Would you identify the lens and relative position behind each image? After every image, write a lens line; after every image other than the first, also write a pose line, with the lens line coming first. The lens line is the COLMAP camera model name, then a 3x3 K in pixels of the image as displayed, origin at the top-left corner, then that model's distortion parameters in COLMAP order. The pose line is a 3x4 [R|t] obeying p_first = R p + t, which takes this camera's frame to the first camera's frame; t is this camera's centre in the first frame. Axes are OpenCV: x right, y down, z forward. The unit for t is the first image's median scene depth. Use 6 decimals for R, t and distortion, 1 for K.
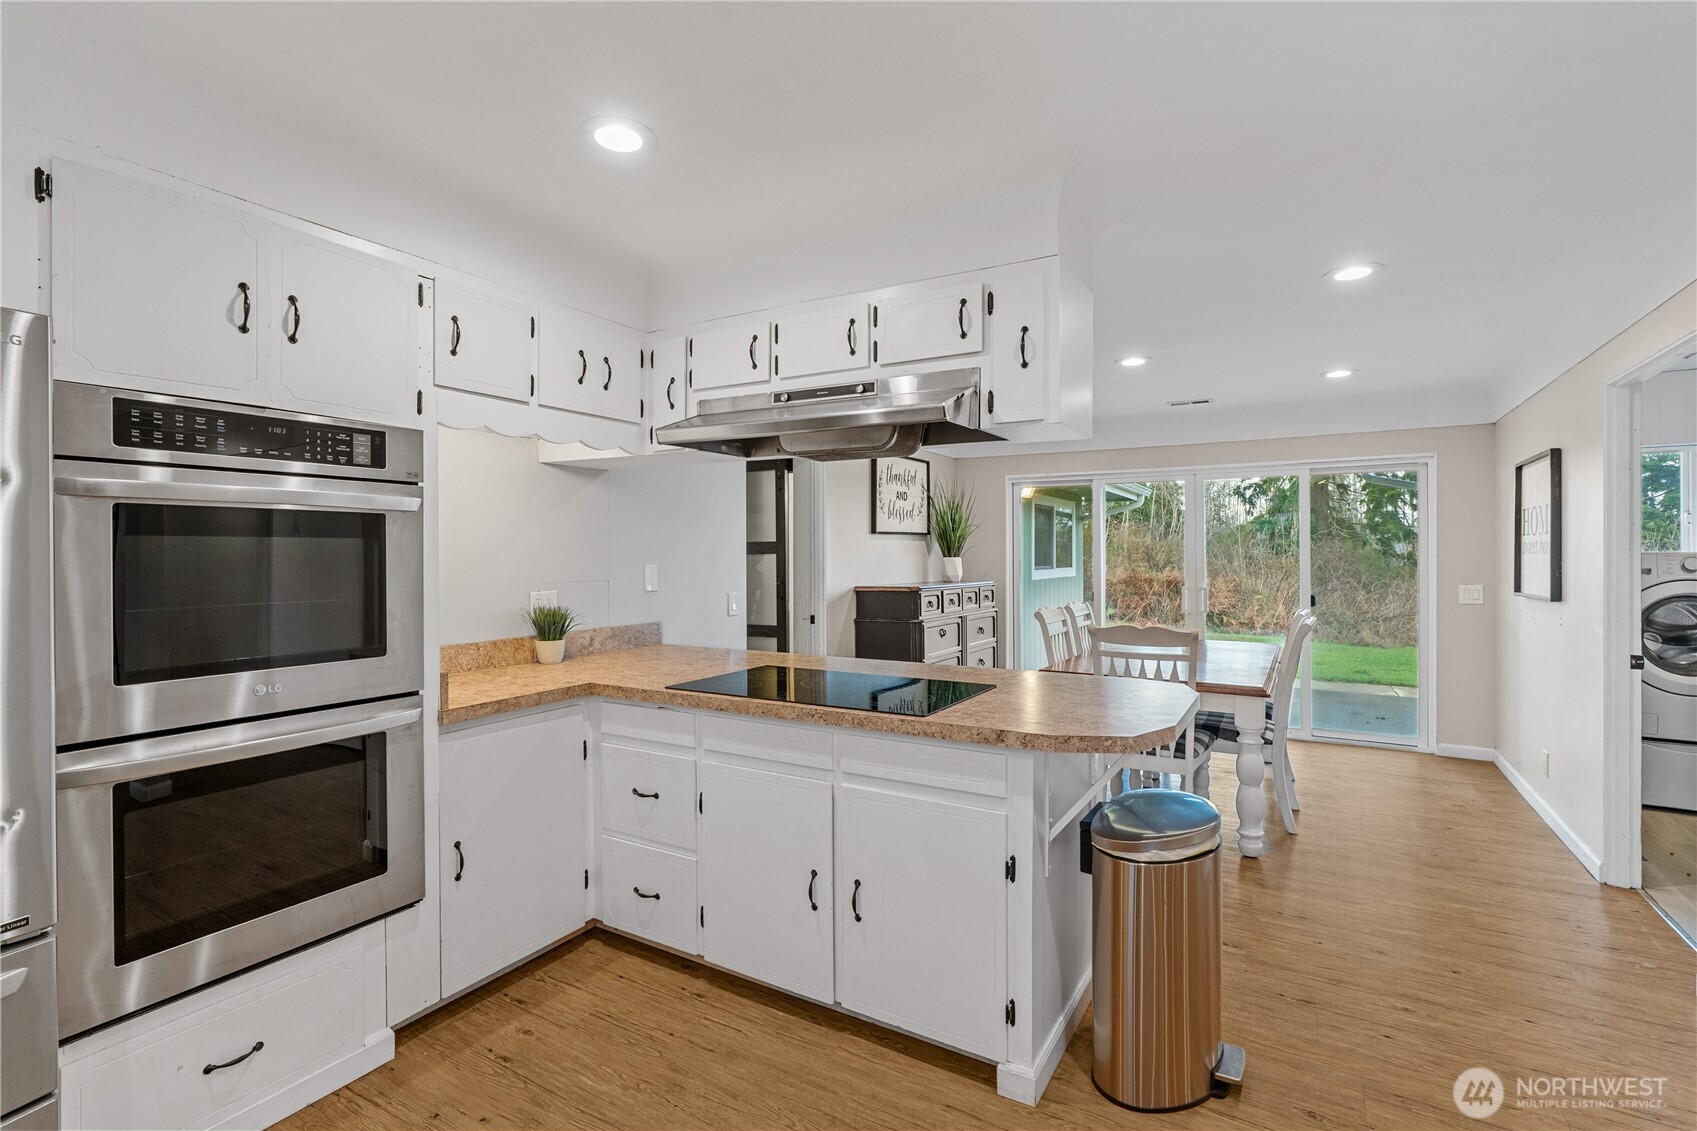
lens RADIAL K [[781.1, 0, 853.2], [0, 781.1, 558.8], [0, 0, 1]] dist [-0.004459, -0.000044]
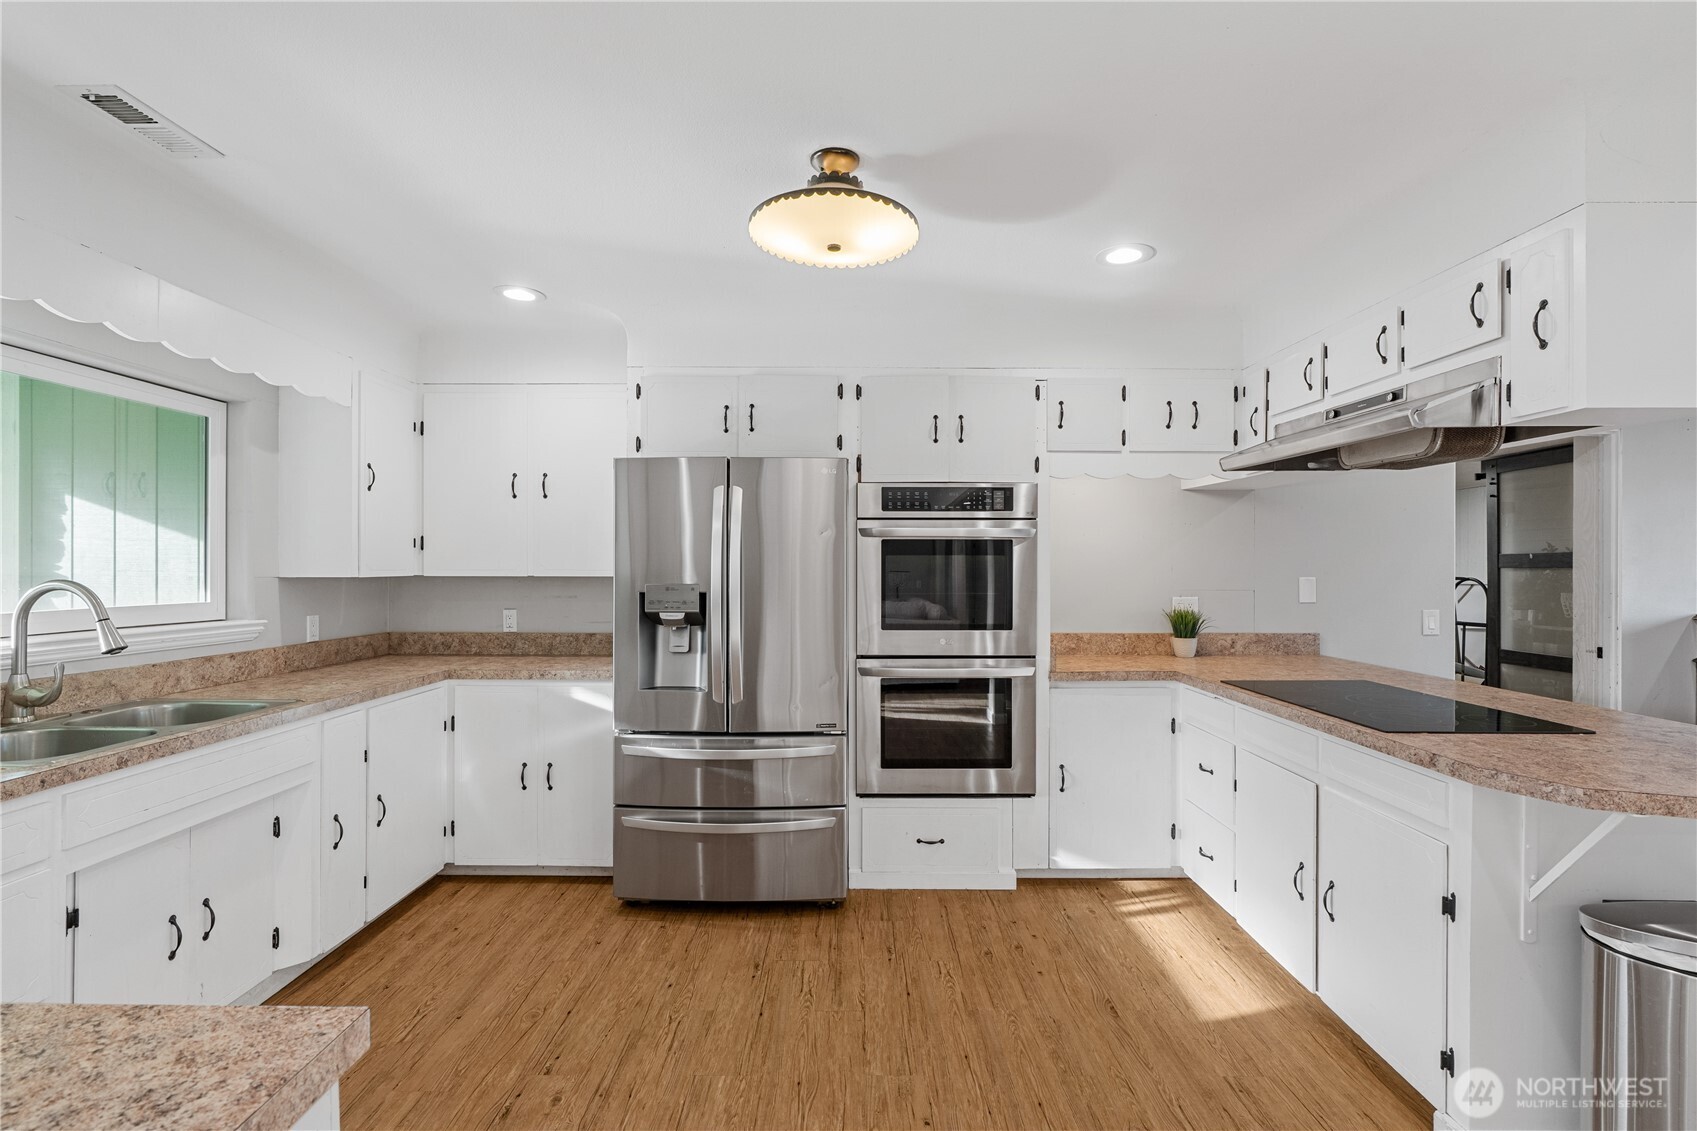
lens RADIAL K [[801.3, 0, 838.3], [0, 801.3, 567.1], [0, 0, 1]] dist [-0.007392, 0.000218]
pose [[0.491460, 0.005714, -0.870881, 0.614094], [-0.010000, 0.999950, 0.000917, -0.000003], [0.870843, 0.008258, 0.491492, -0.097437]]
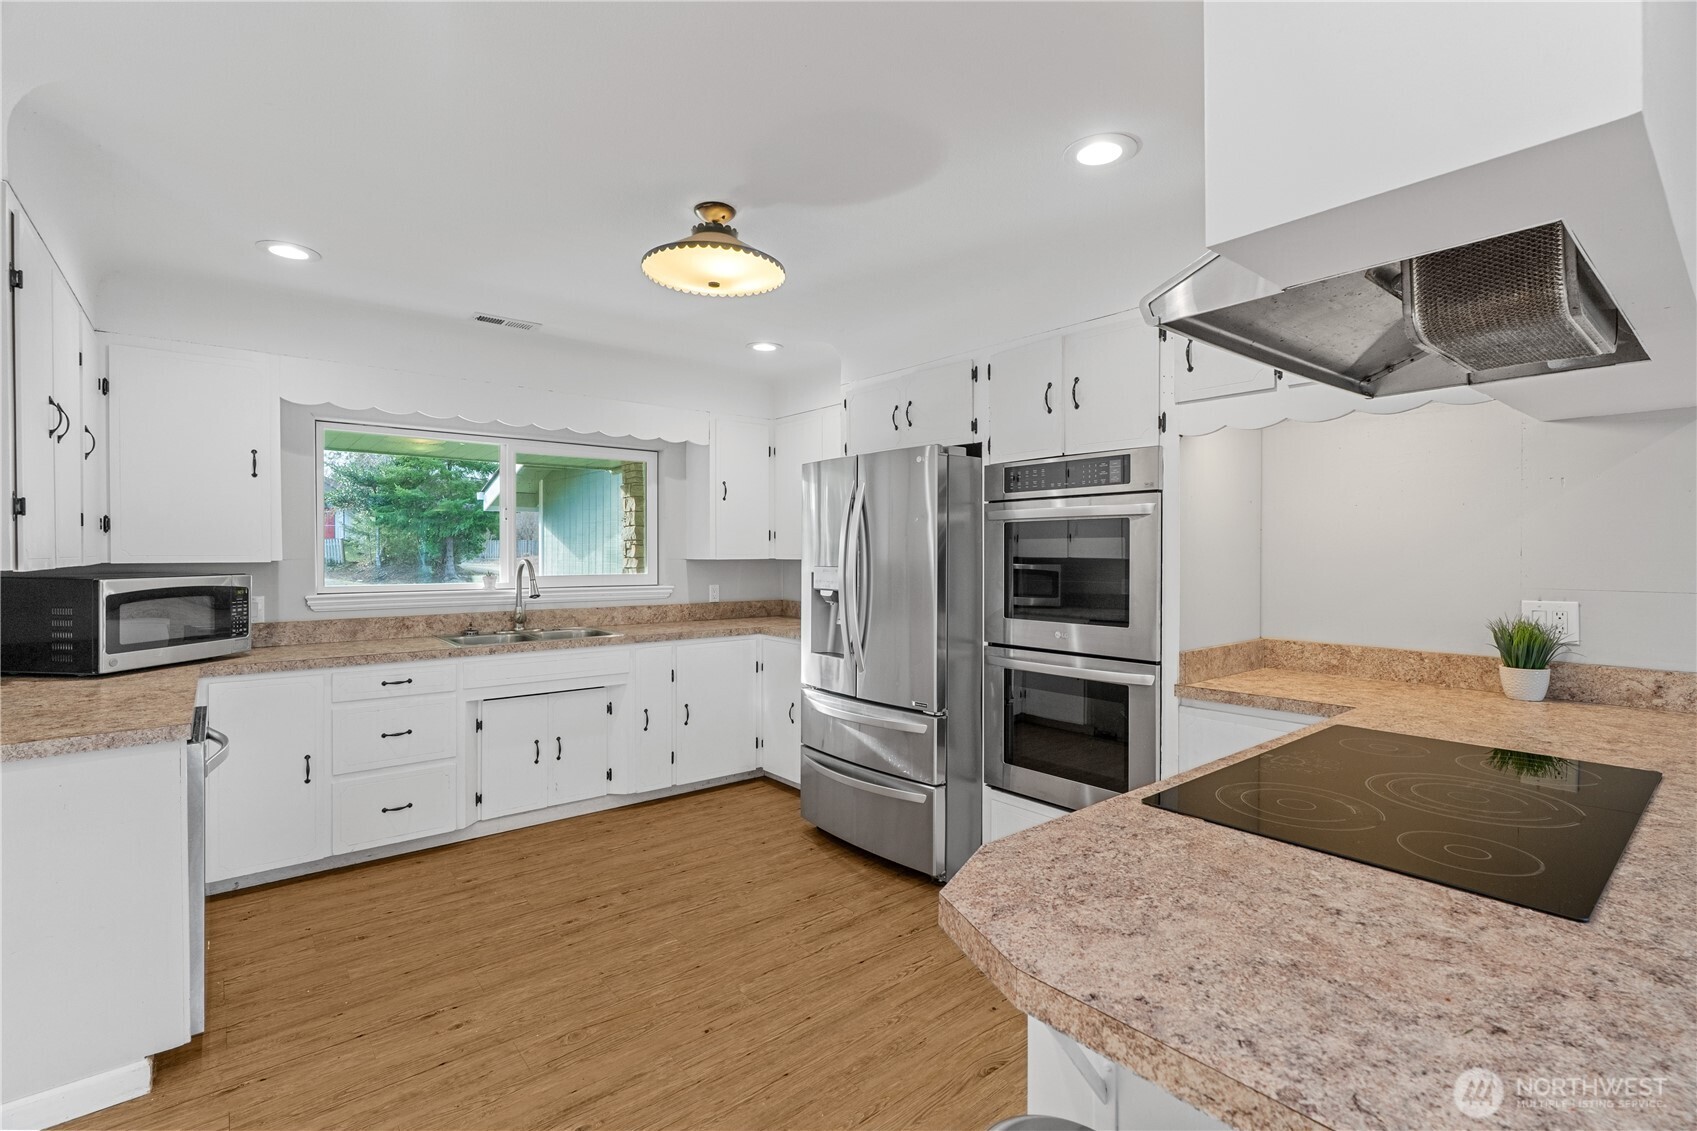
lens RADIAL K [[777.4, 0, 819.9], [0, 777.4, 562.2], [0, 0, 1]] dist [-0.001986, 0.001434]
pose [[-0.373280, 0.015486, -0.927589, 0.763414], [-0.005017, 0.999812, 0.018711, -0.005426], [0.927705, 0.011638, -0.373133, 0.971314]]
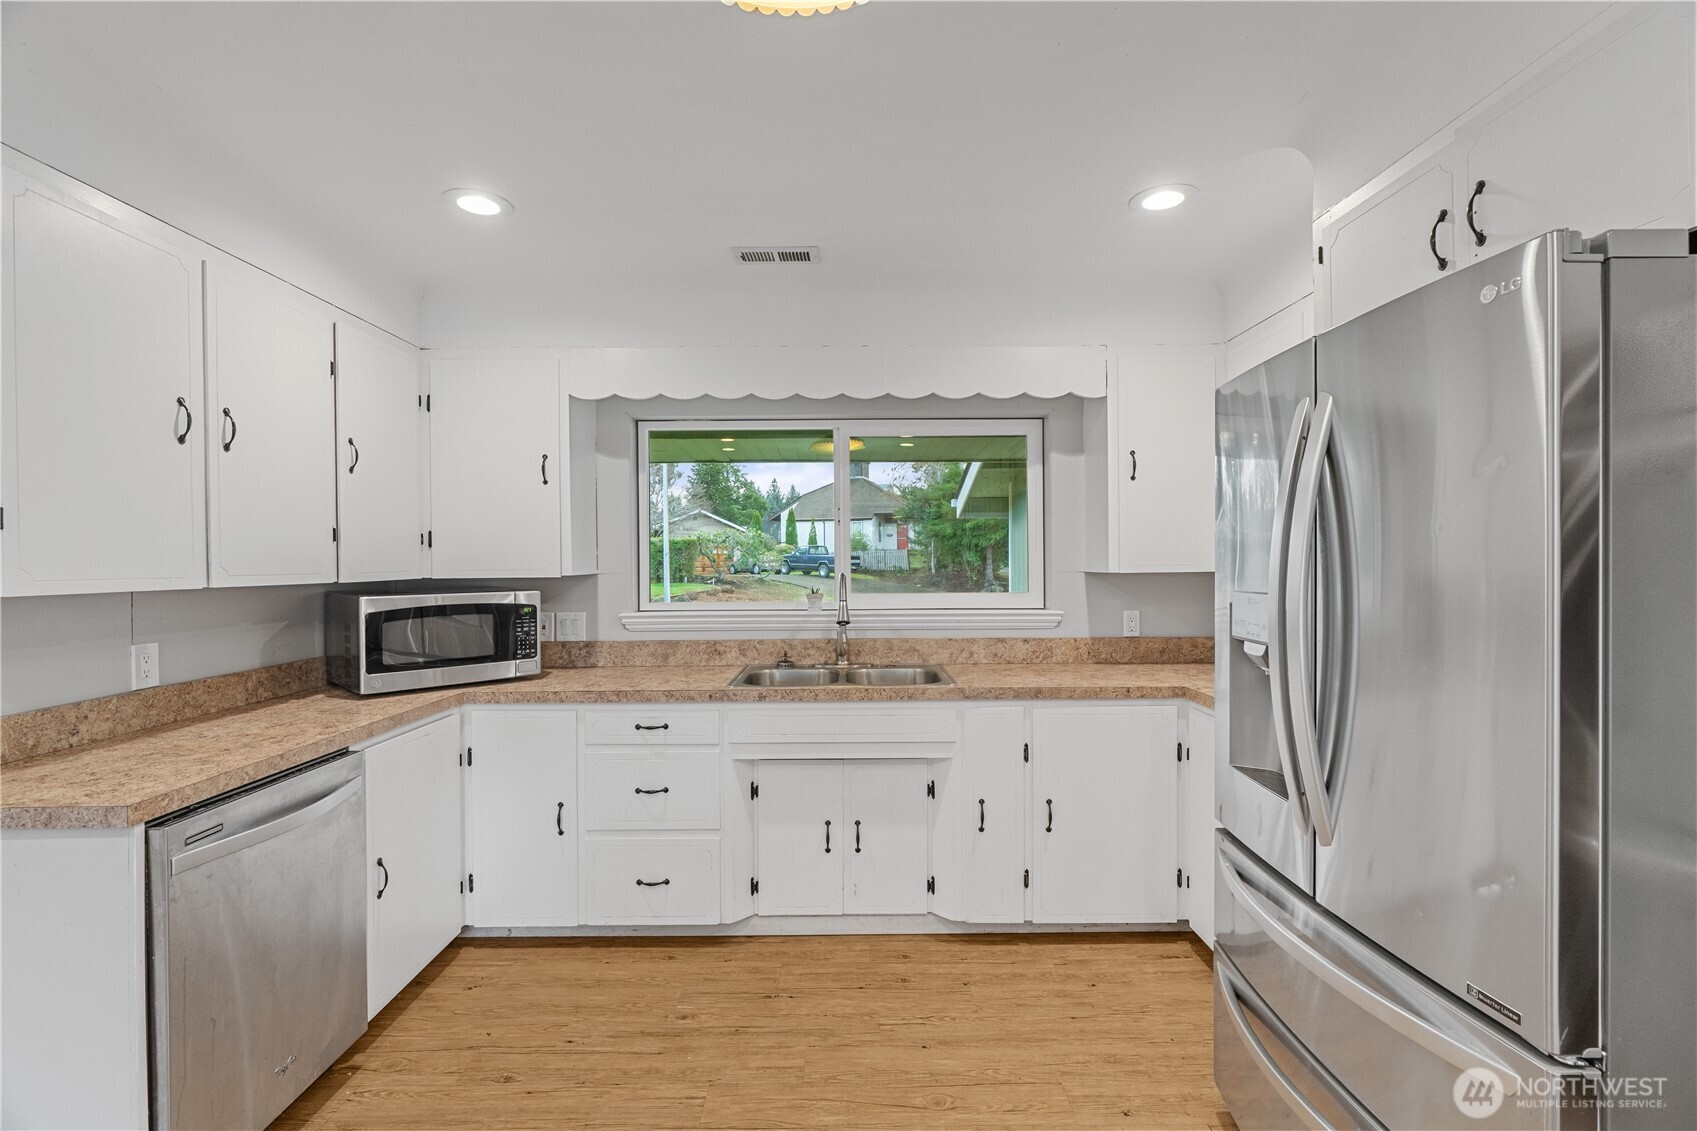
lens RADIAL K [[759.0, 0, 840.5], [0, 759.0, 567.5], [0, 0, 1]] dist [-0.004575, 0.000373]
pose [[-0.863448, 0.015400, -0.504203, -0.049761], [0.008349, 0.999833, 0.016239, -0.006662], [0.504369, 0.009812, -0.863432, 0.810596]]
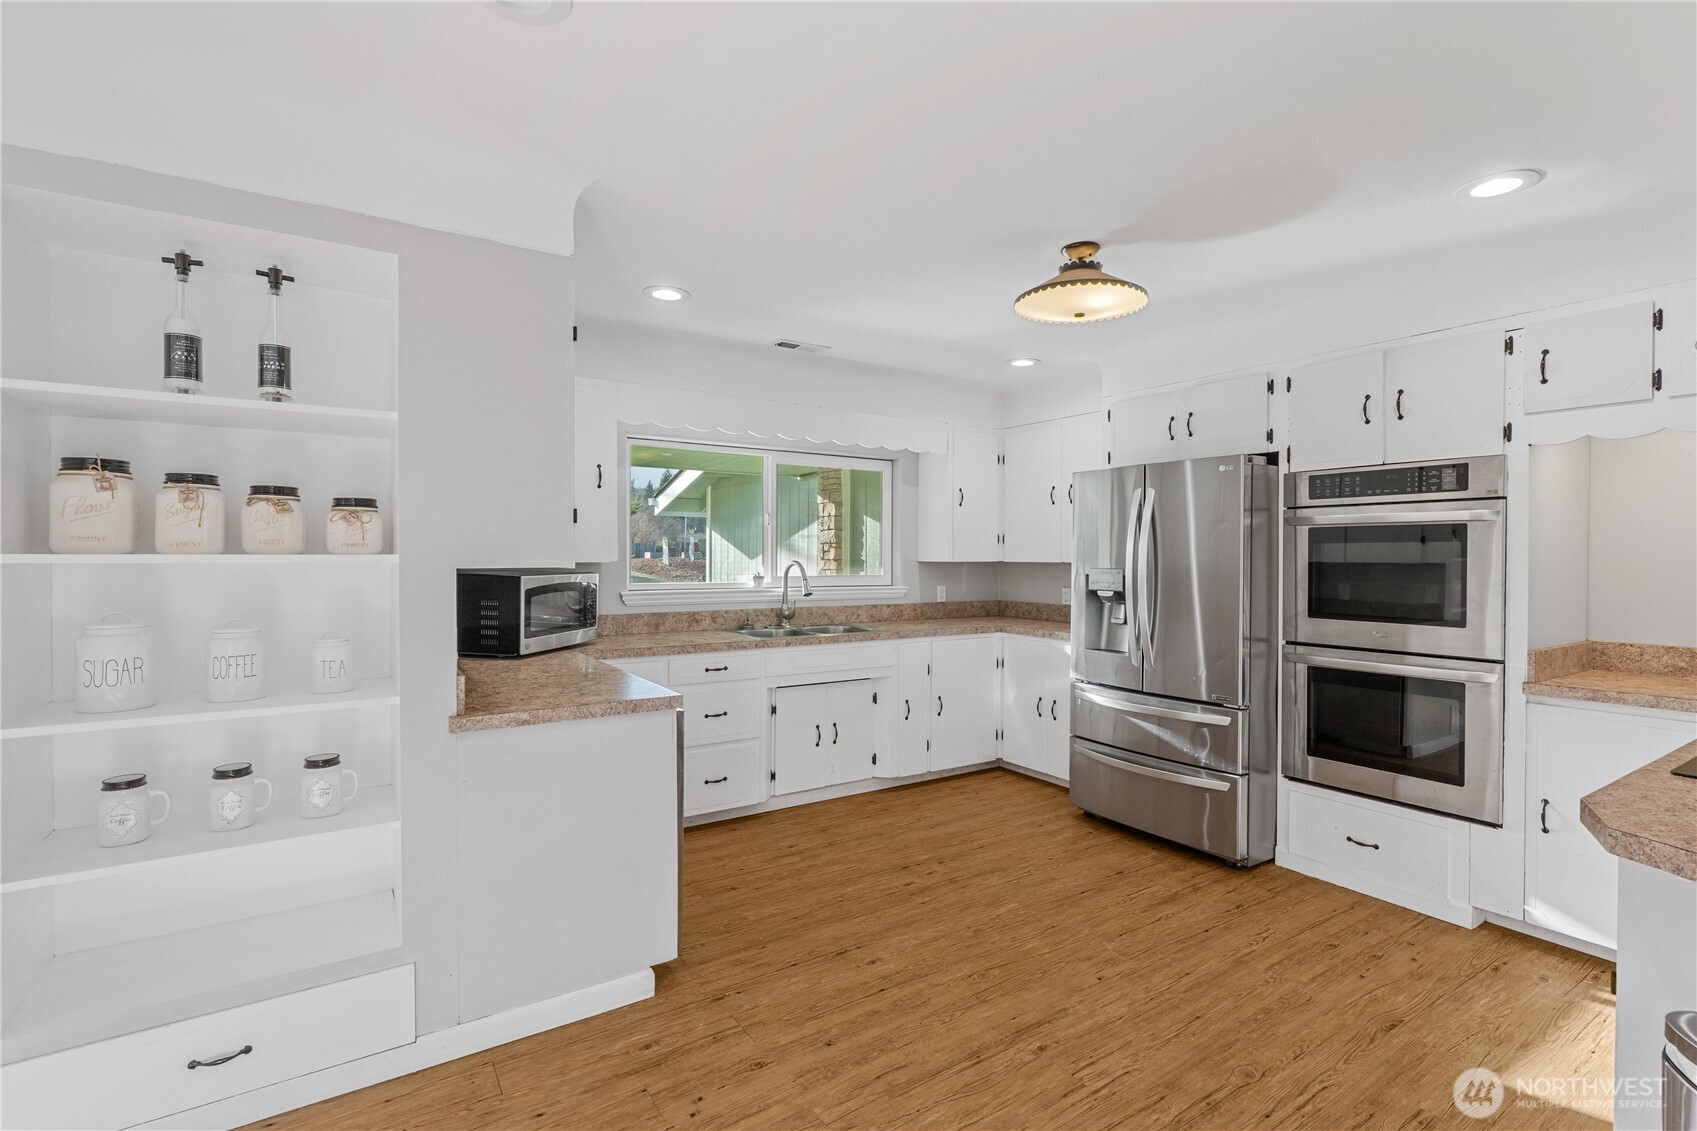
lens RADIAL K [[777.4, 0, 819.9], [0, 777.4, 562.2], [0, 0, 1]] dist [-0.001986, 0.001434]
pose [[-0.472413, 0.009969, -0.881321, 1.093017], [-0.007562, 0.999853, 0.015364, -0.001959], [0.881345, 0.013923, -0.472268, 0.623271]]
